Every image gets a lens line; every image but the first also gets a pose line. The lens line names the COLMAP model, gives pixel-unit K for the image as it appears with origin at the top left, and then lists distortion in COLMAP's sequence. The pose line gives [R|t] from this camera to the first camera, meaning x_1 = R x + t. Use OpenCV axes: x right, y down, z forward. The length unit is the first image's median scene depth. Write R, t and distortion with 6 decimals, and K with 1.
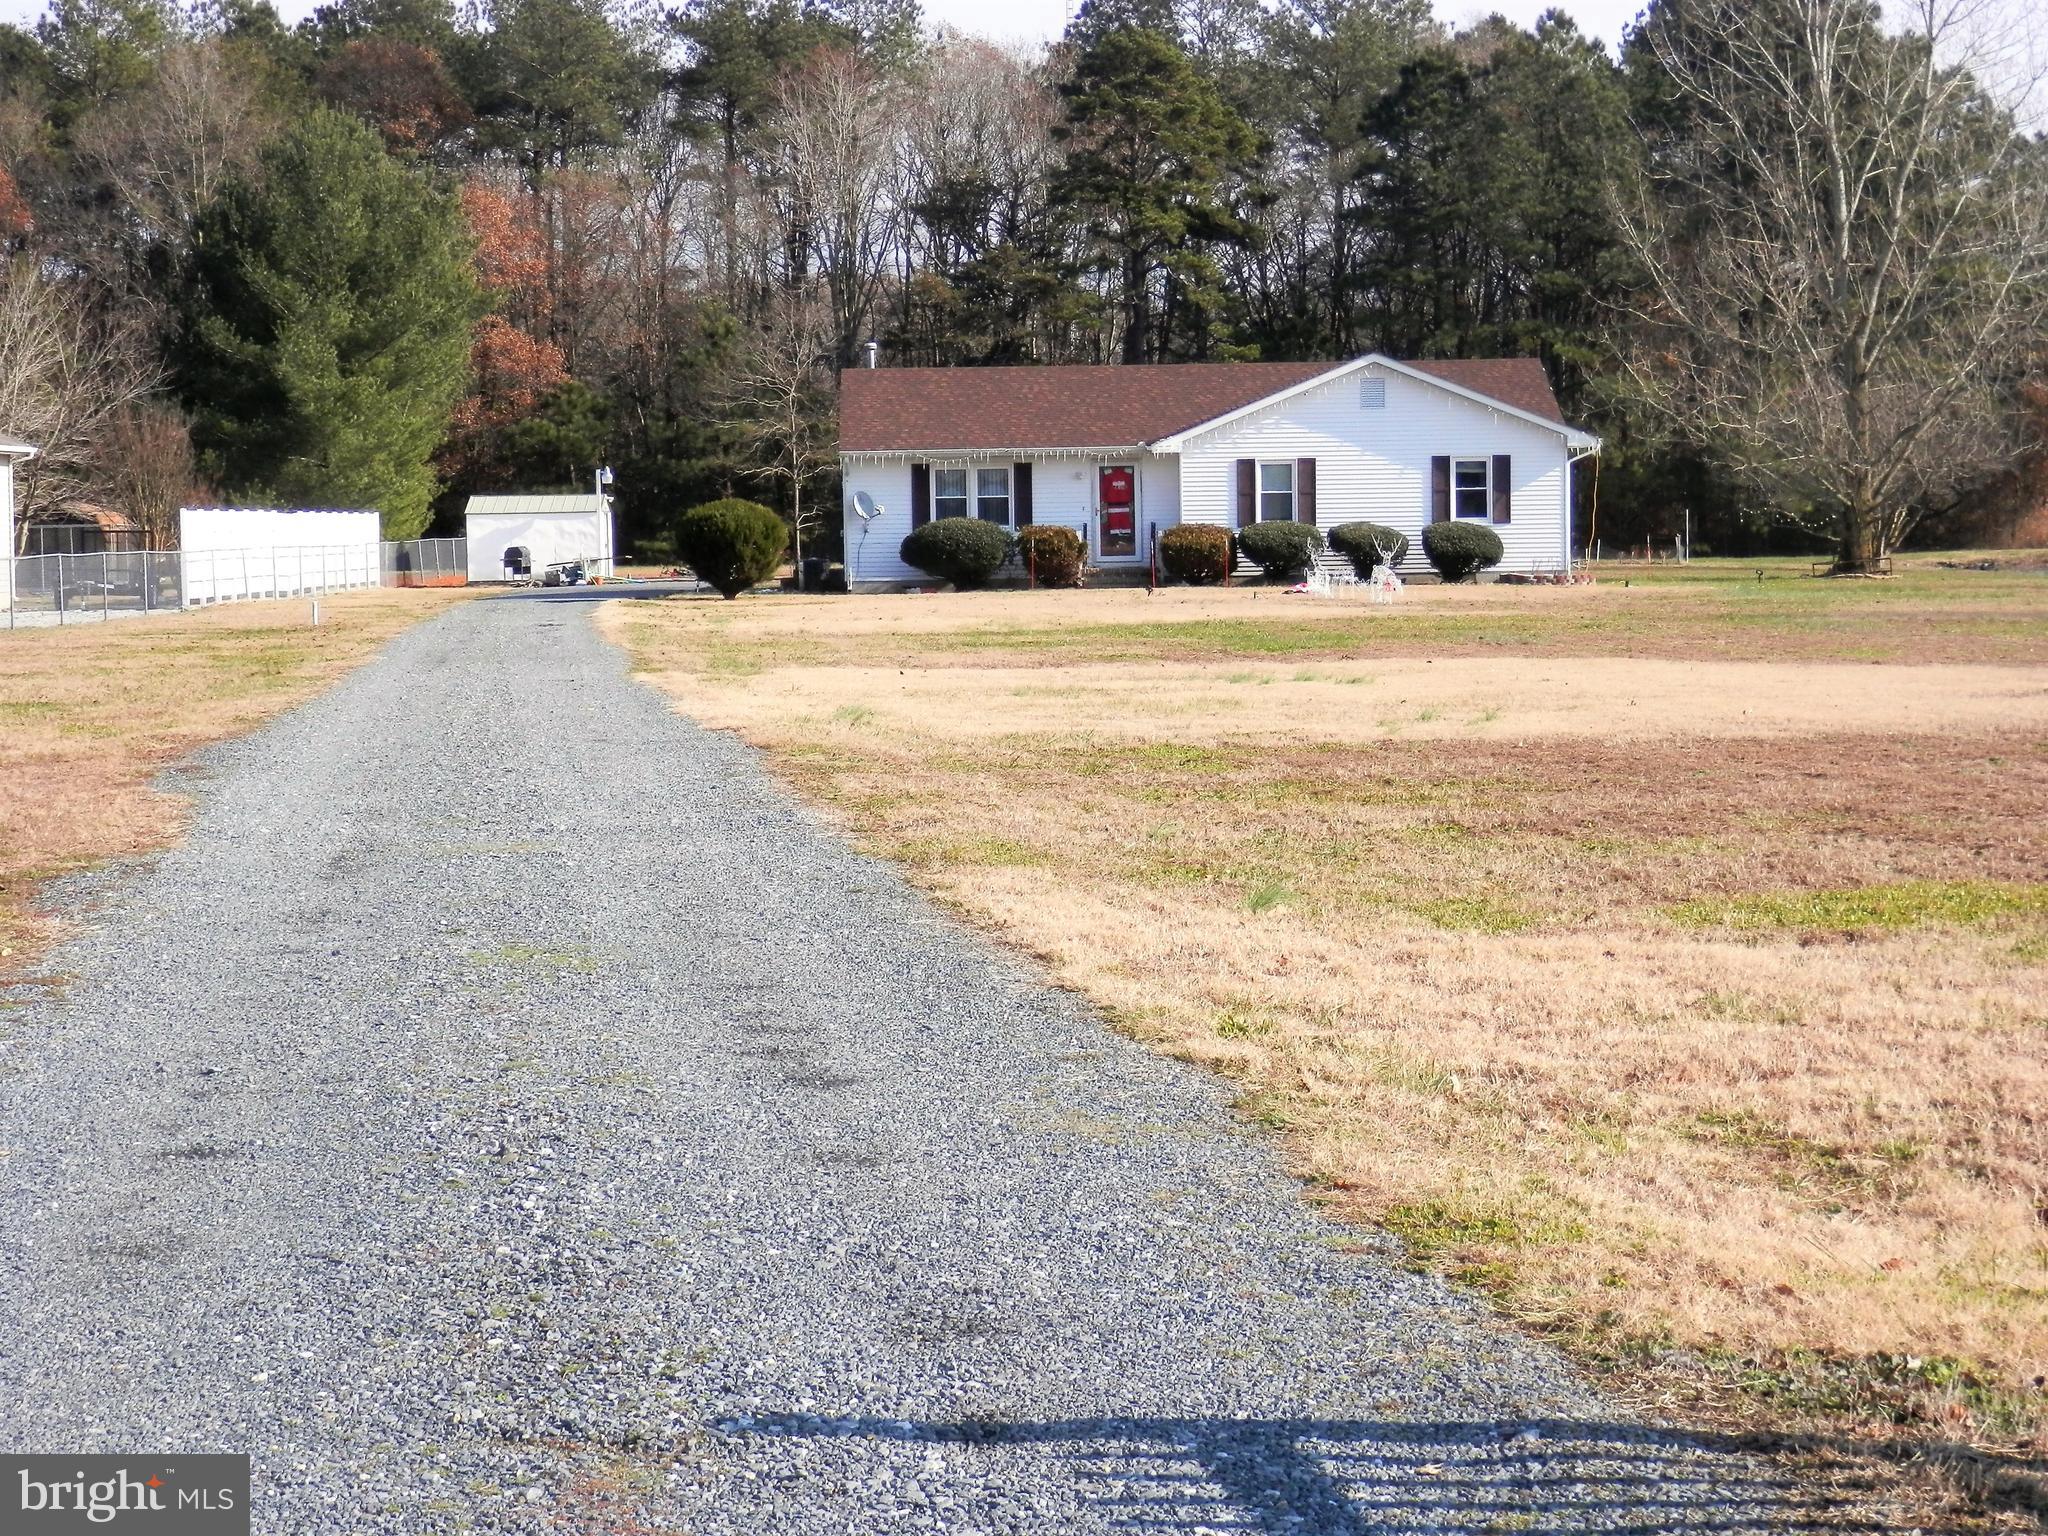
lens RADIAL K [[4180.6, 0, 1019.7], [0, 4180.6, 770.8], [0, 0, 1]] dist [0.067976, 0.000000]
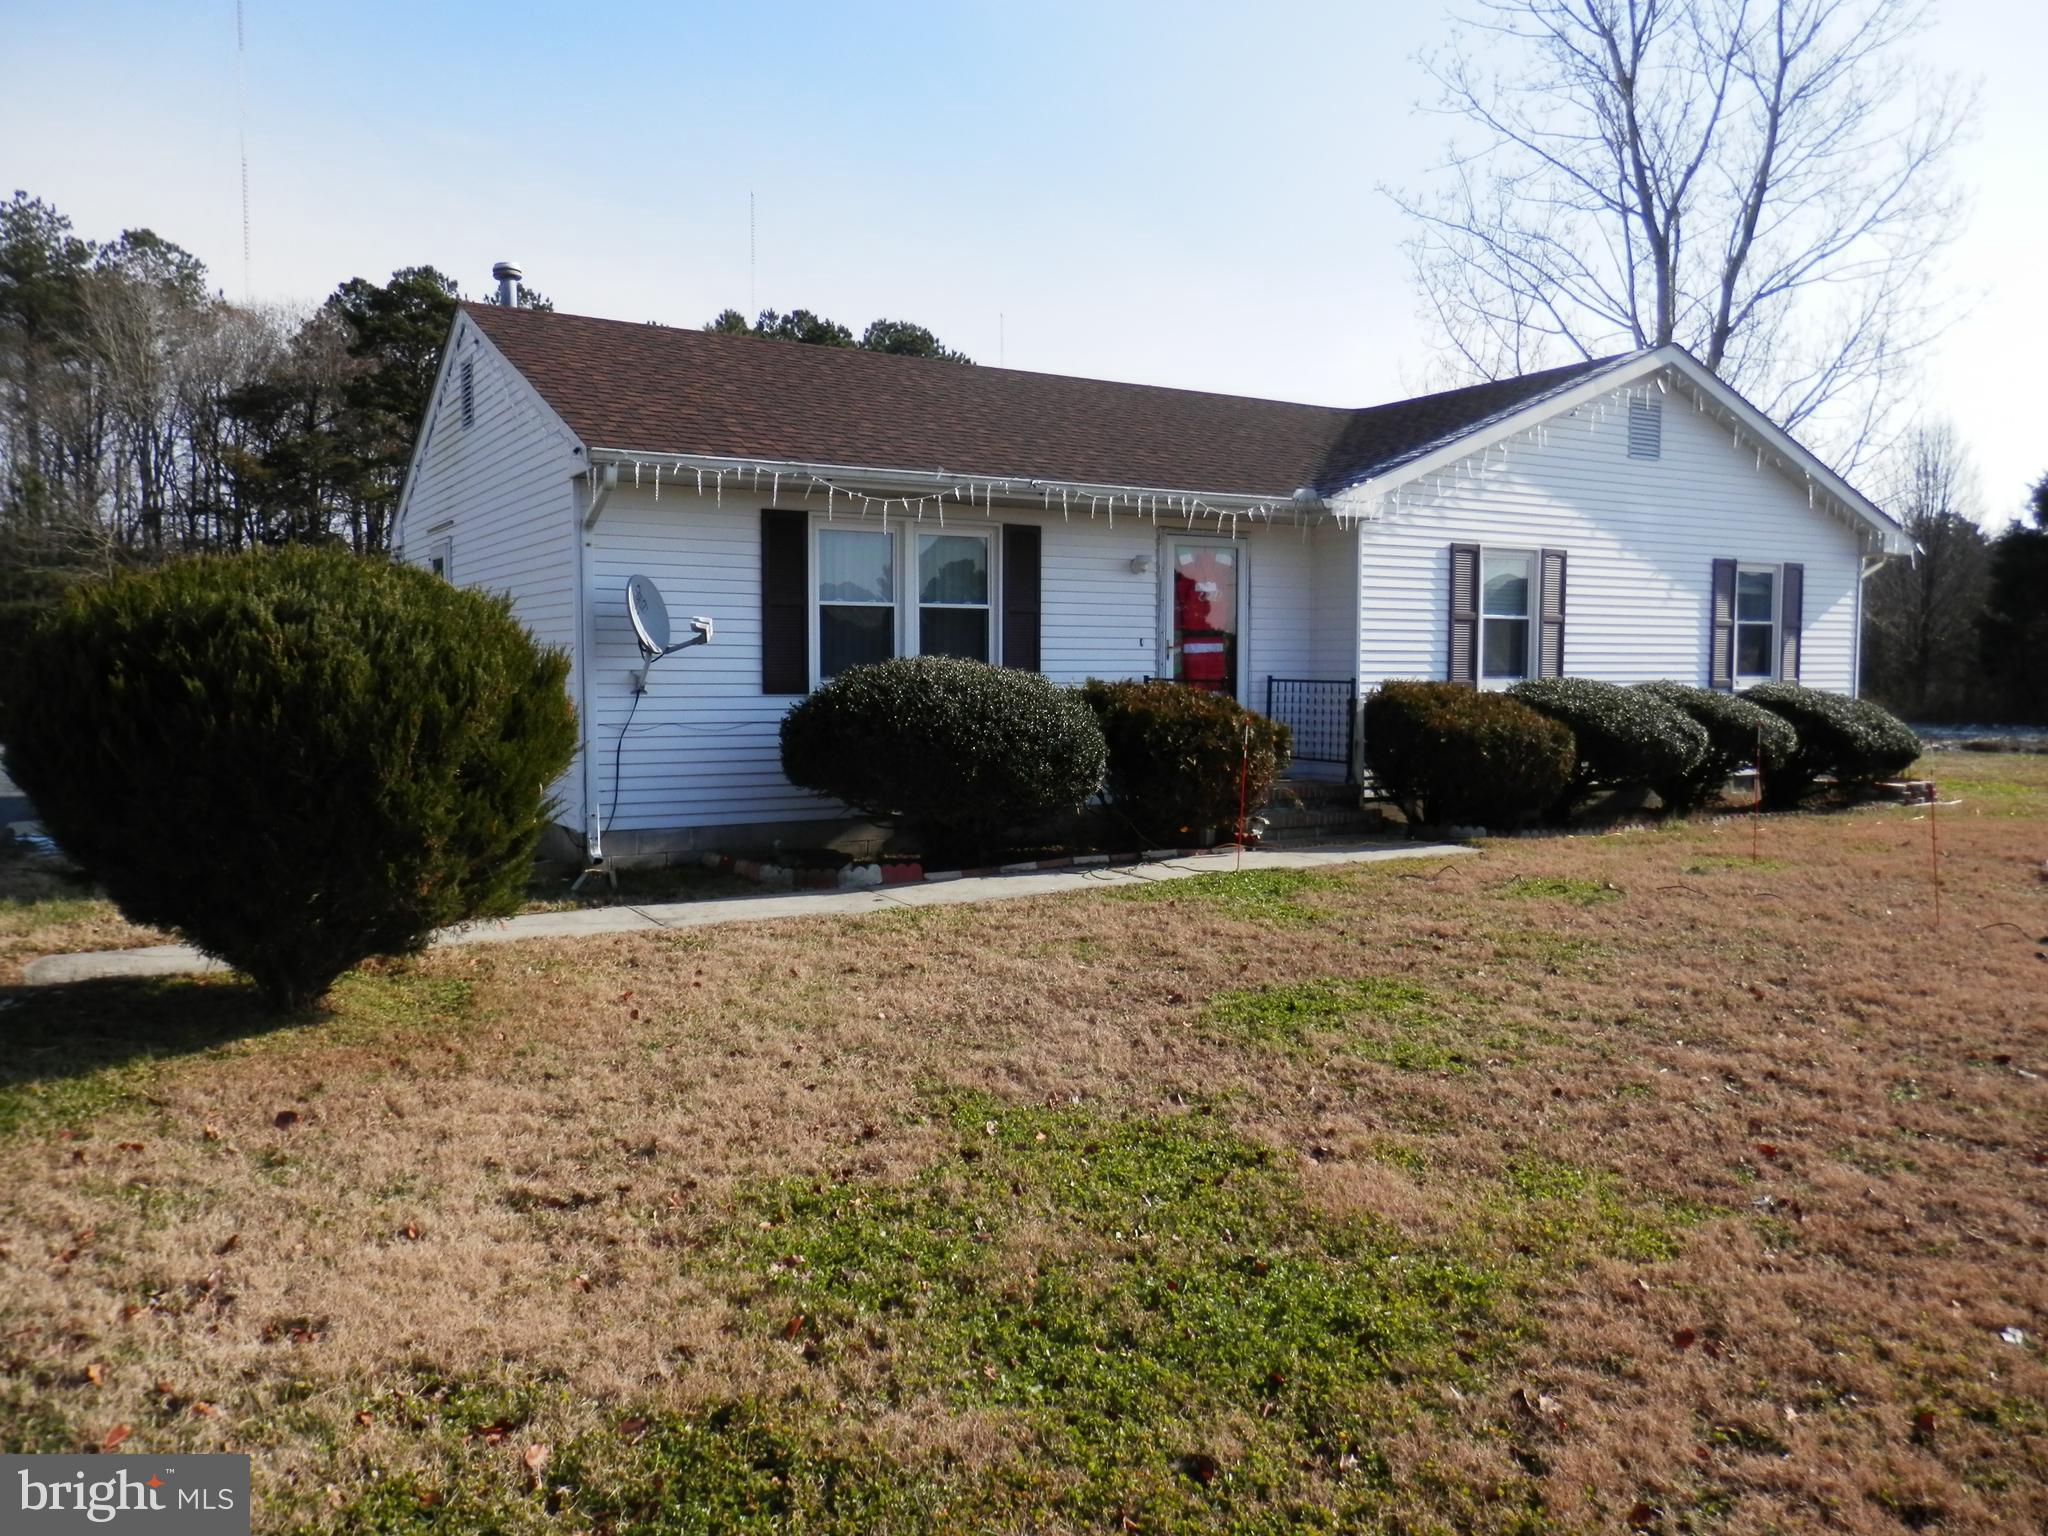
lens RADIAL K [[1531.6, 0, 1033.4], [0, 1531.6, 769.3], [0, 0, 1]] dist [0.022705, -0.025425]
pose [[0.869915, -0.016689, 0.492919, -0.071503], [0.014936, 0.999860, 0.007492, -0.051269], [-0.492975, 0.000845, 0.870043, 0.871873]]
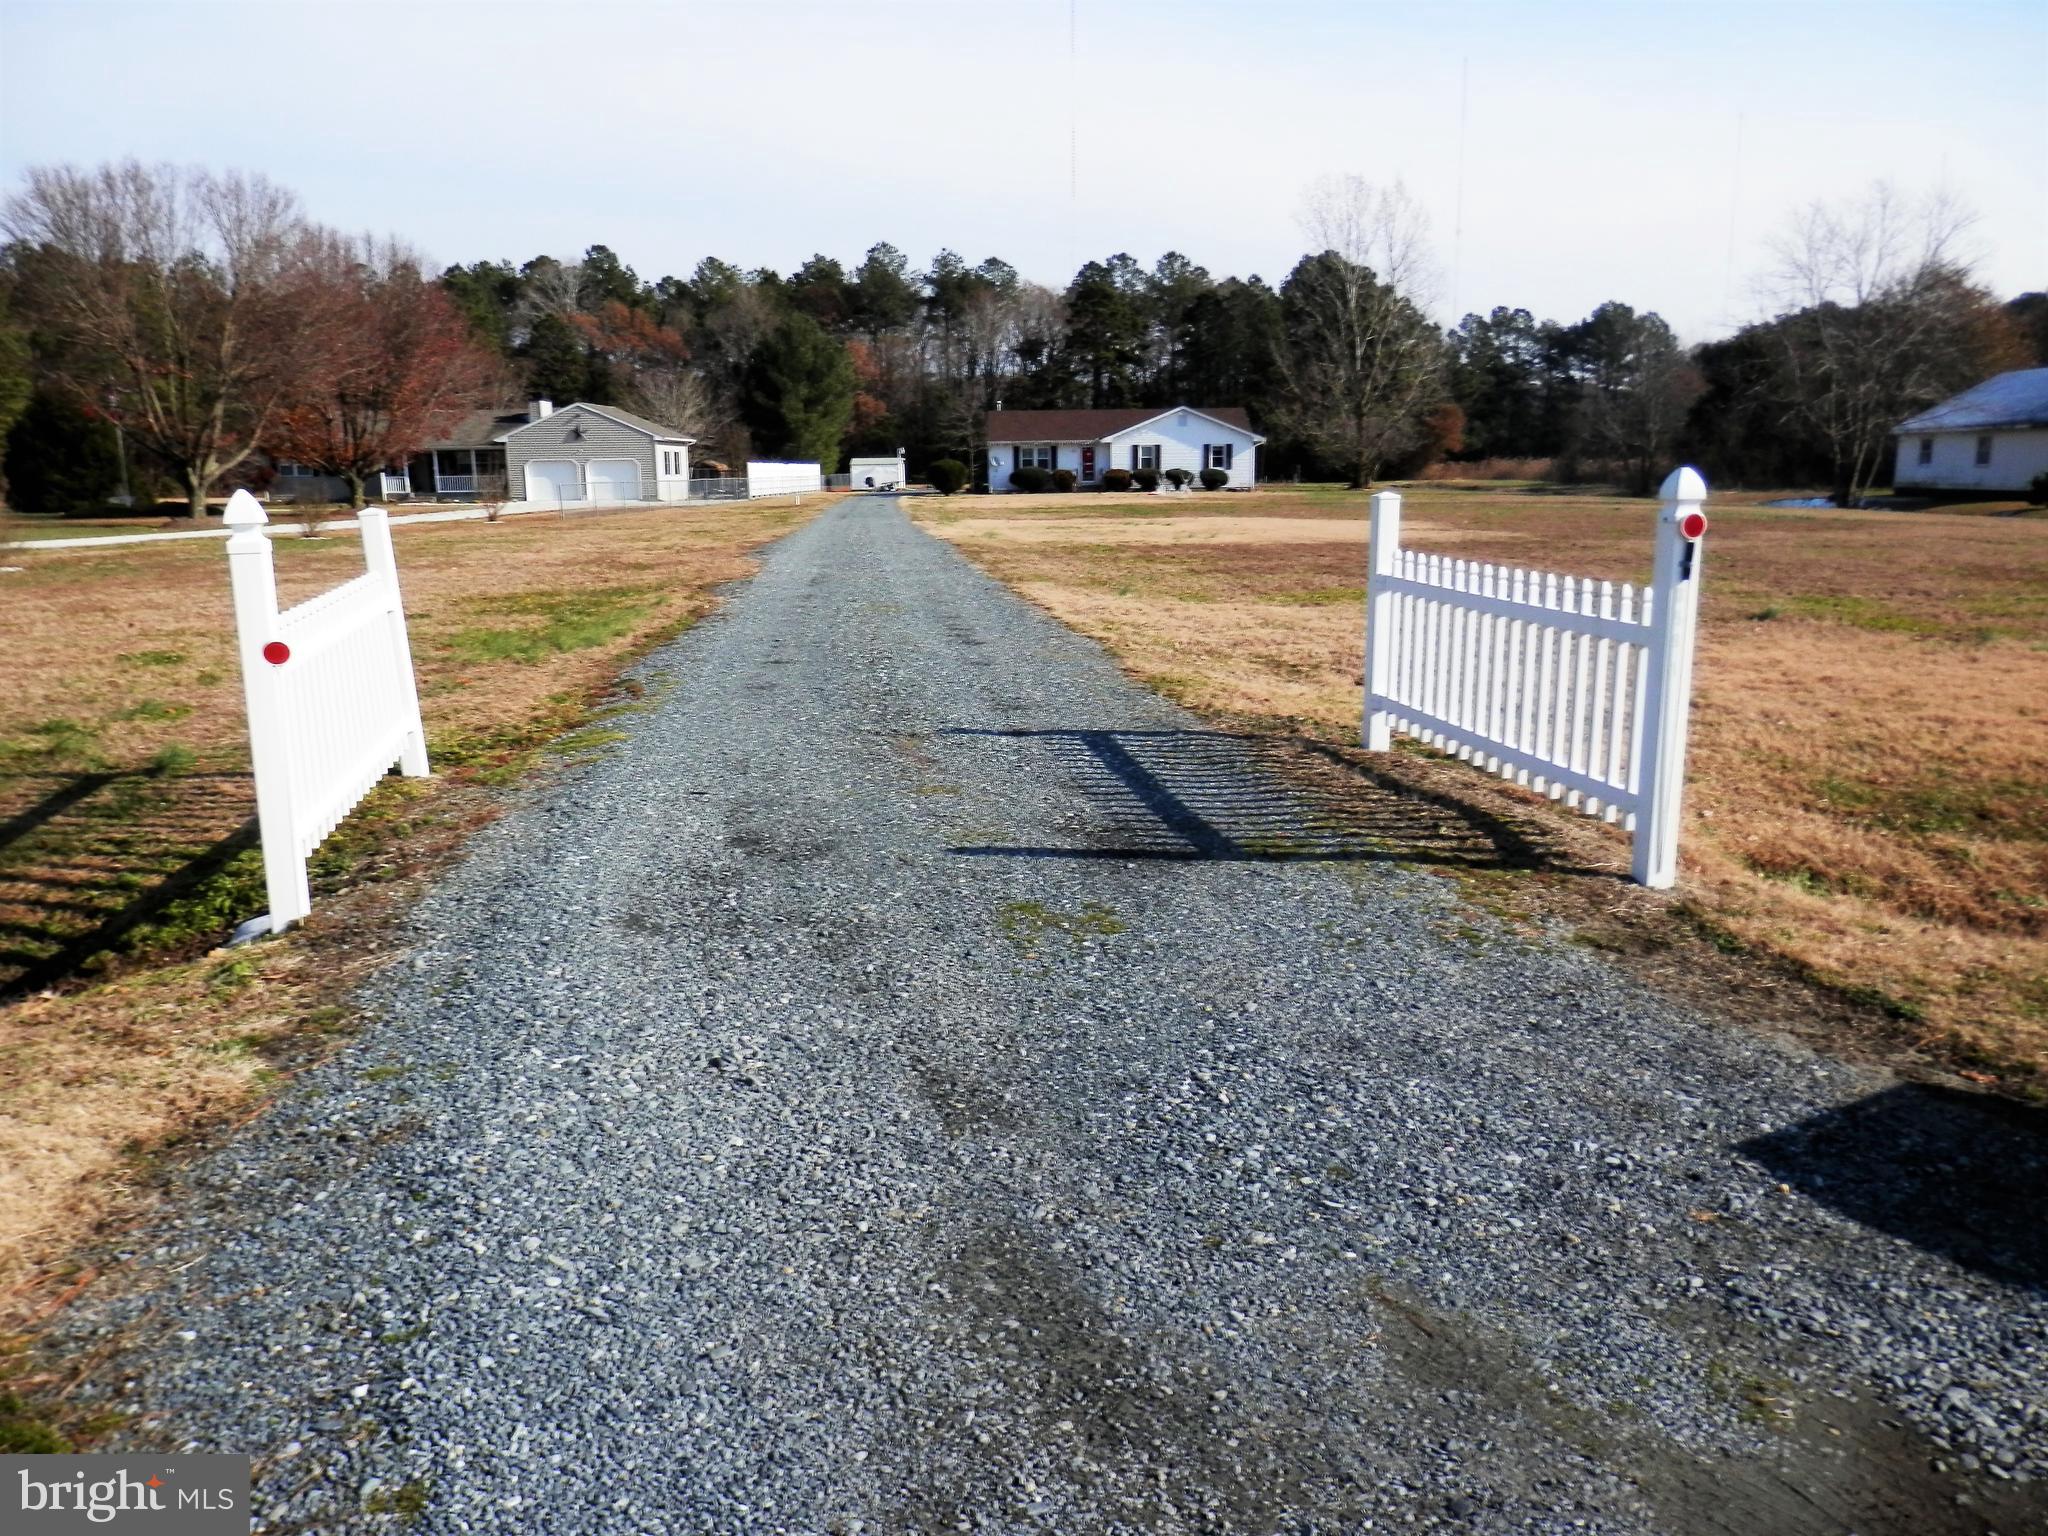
lens RADIAL K [[1531.6, 0, 1034.4], [0, 1531.6, 760.4], [0, 0, 1]] dist [0.022705, -0.025425]
pose [[0.999901, 0.005808, -0.012781, 0.001989], [-0.004126, 0.991772, 0.127953, 0.002177], [0.013419, -0.127888, 0.991698, -0.022025]]
